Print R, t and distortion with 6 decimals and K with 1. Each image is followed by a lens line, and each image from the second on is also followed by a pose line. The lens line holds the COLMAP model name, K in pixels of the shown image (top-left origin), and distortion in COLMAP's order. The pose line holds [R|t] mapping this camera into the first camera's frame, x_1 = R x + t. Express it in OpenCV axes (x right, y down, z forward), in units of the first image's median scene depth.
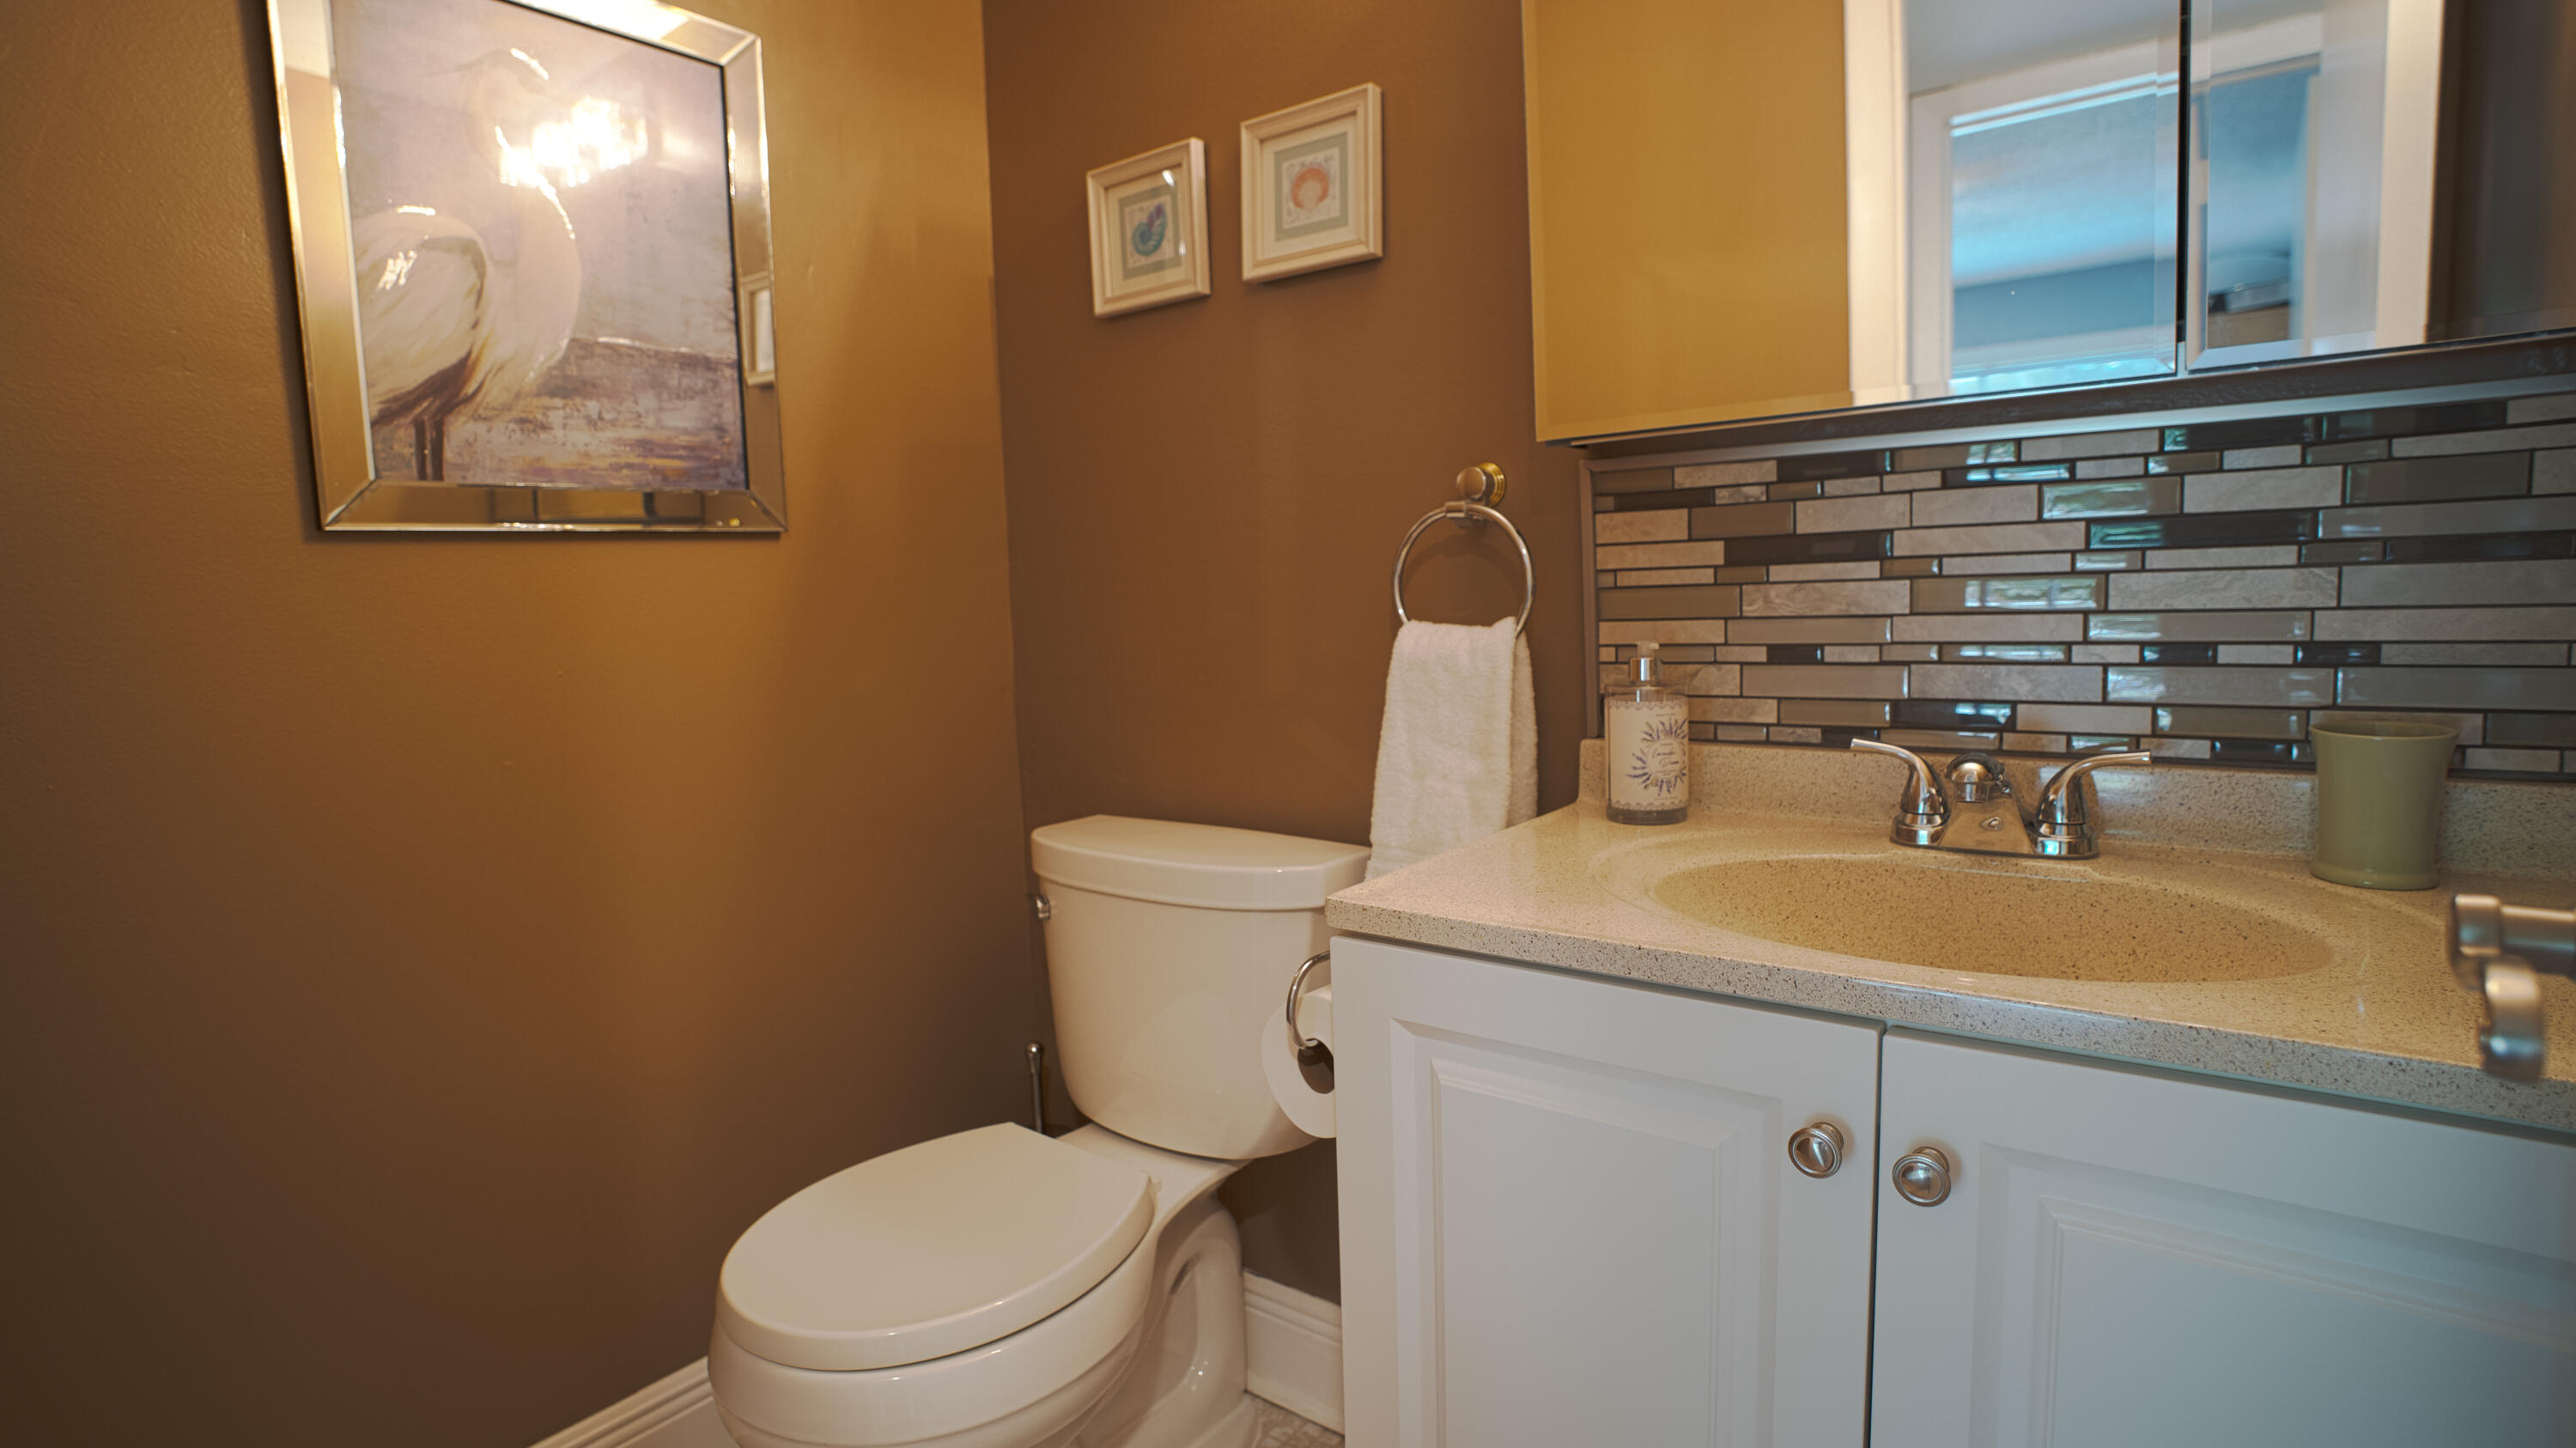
lens RADIAL K [[1263.9, 0, 1271.6], [0, 1263.9, 717.1], [0, 0, 1]] dist [-0.071000, 0.031567]
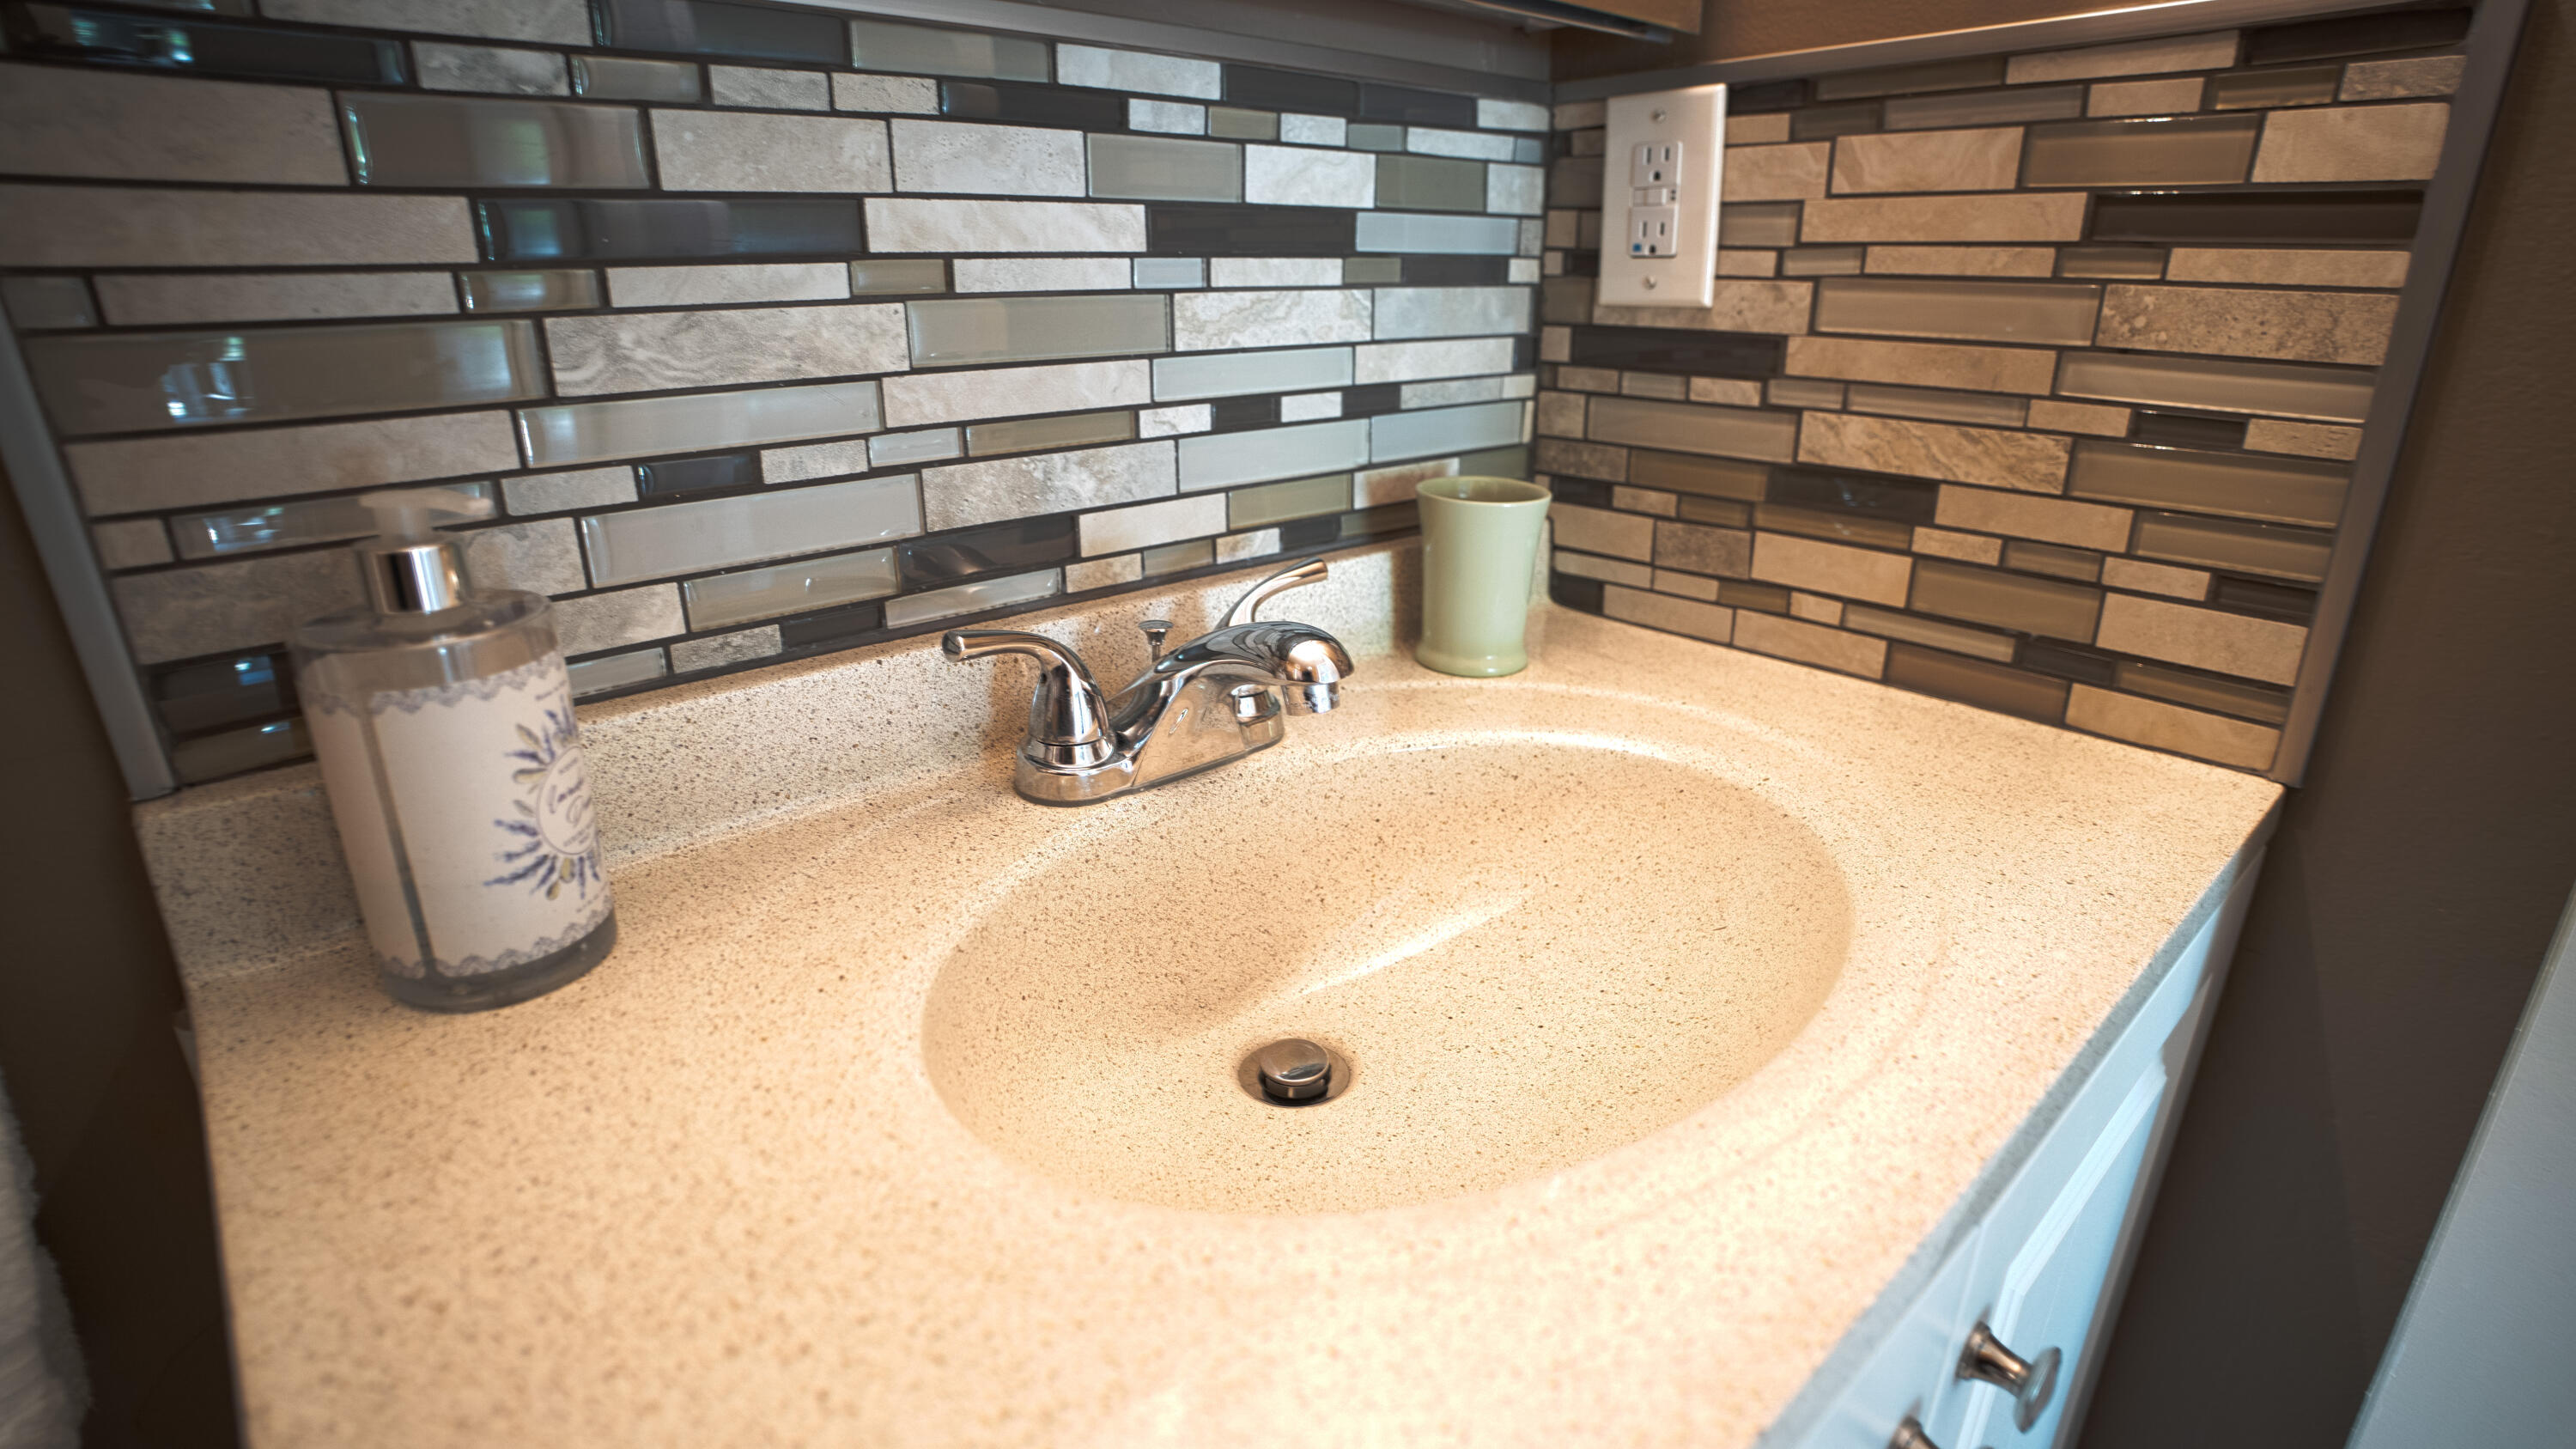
lens RADIAL K [[1264.0, 0, 1271.6], [0, 1264.0, 717.6], [0, 0, 1]] dist [-0.071000, 0.031567]
pose [[0.167919, -0.302673, 0.938186, 0.010007], [0.091588, 0.952373, 0.290857, -0.089884], [-0.981537, 0.037086, 0.187643, 0.820769]]
